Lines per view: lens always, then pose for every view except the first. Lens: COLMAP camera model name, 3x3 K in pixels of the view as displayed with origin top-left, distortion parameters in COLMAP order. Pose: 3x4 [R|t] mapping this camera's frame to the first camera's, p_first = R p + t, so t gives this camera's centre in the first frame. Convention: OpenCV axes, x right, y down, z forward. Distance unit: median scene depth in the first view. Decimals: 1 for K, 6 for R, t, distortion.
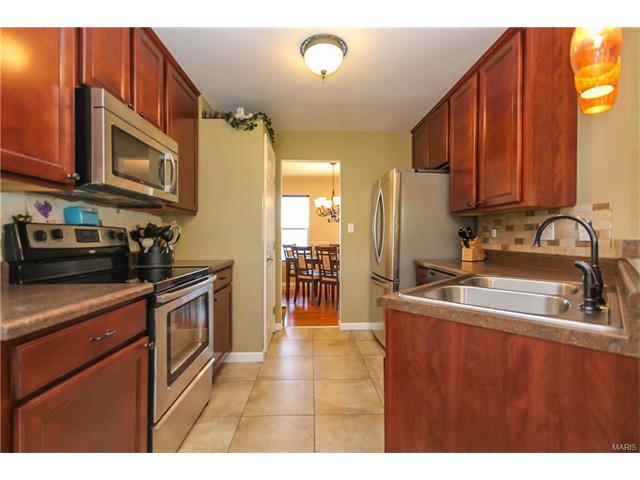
lens RADIAL K [[297.4, 0, 319.5], [0, 297.4, 240.2], [0, 0, 1]] dist [0.019468, -0.003239]
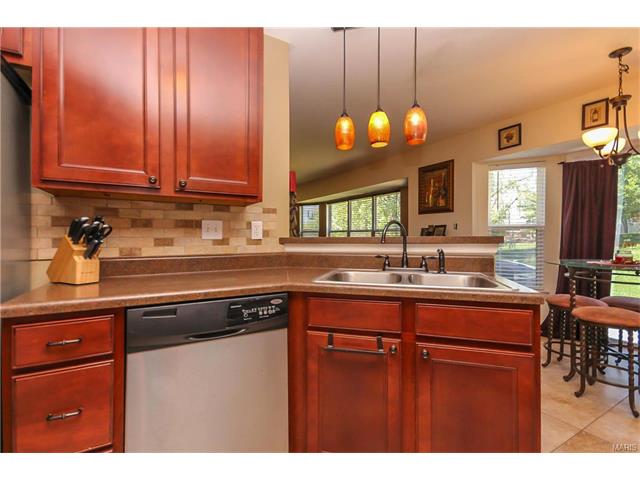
lens RADIAL K [[297.4, 0, 316.5], [0, 297.4, 240.3], [0, 0, 1]] dist [0.019468, -0.003239]
pose [[-0.458155, -0.016127, 0.888726, -0.144871], [0.010496, 0.999668, 0.023551, -0.012258], [-0.888810, 0.020118, -0.457833, 0.900763]]
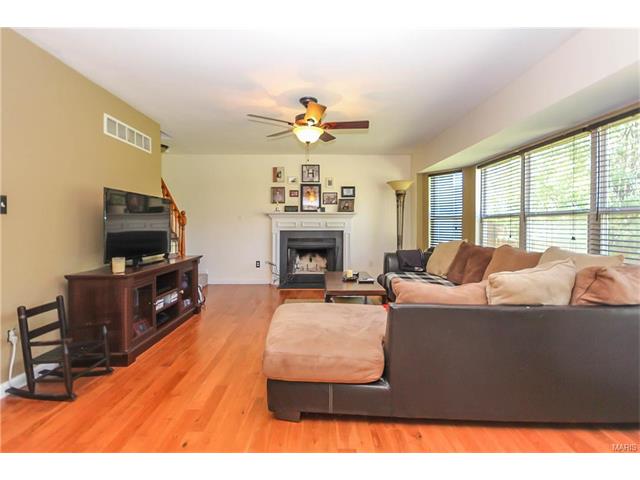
lens RADIAL K [[297.4, 0, 318.3], [0, 297.4, 234.8], [0, 0, 1]] dist [0.019468, -0.003239]
pose [[0.018692, -0.035535, 0.999194, 0.840879], [0.010542, 0.999320, 0.035342, 0.001920], [-0.999770, 0.009872, 0.019054, 0.240459]]
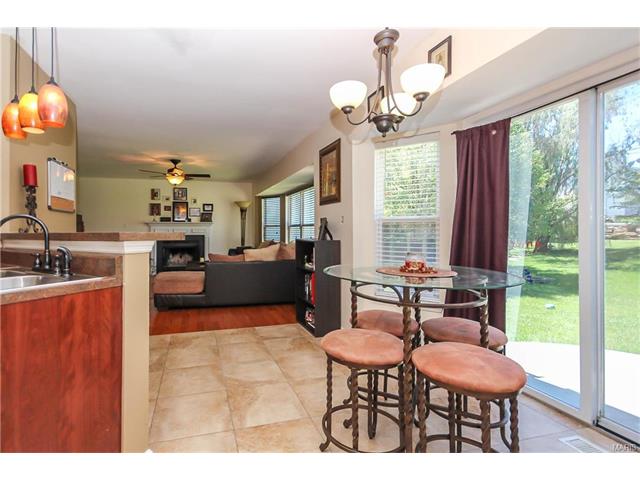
lens RADIAL K [[315.9, 0, 271.7], [0, 315.9, 230.2], [0, 0, 1]] dist [0.015828, -0.000629]
pose [[-0.209109, -0.000213, 0.977892, -0.356045], [0.014269, 0.999893, 0.003269, -0.001806], [-0.977788, 0.014637, -0.209084, 0.096652]]
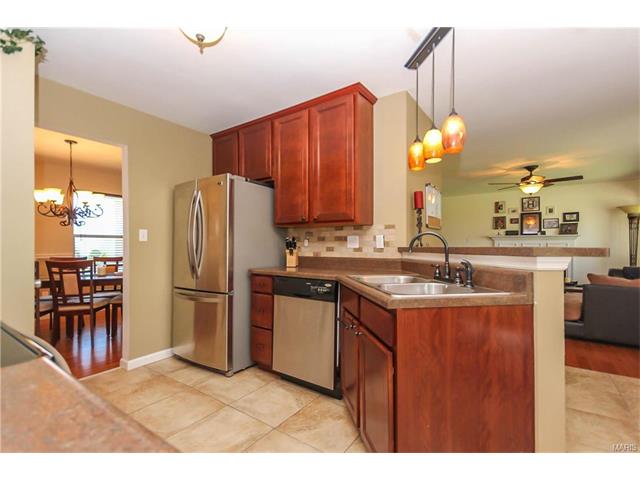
lens RADIAL K [[297.4, 0, 319.8], [0, 297.4, 246.4], [0, 0, 1]] dist [0.019468, -0.003239]
pose [[0.602020, -0.005456, 0.798462, -0.359311], [0.013314, 0.999906, -0.003205, -0.004401], [-0.798370, 0.012560, 0.602036, 0.225690]]
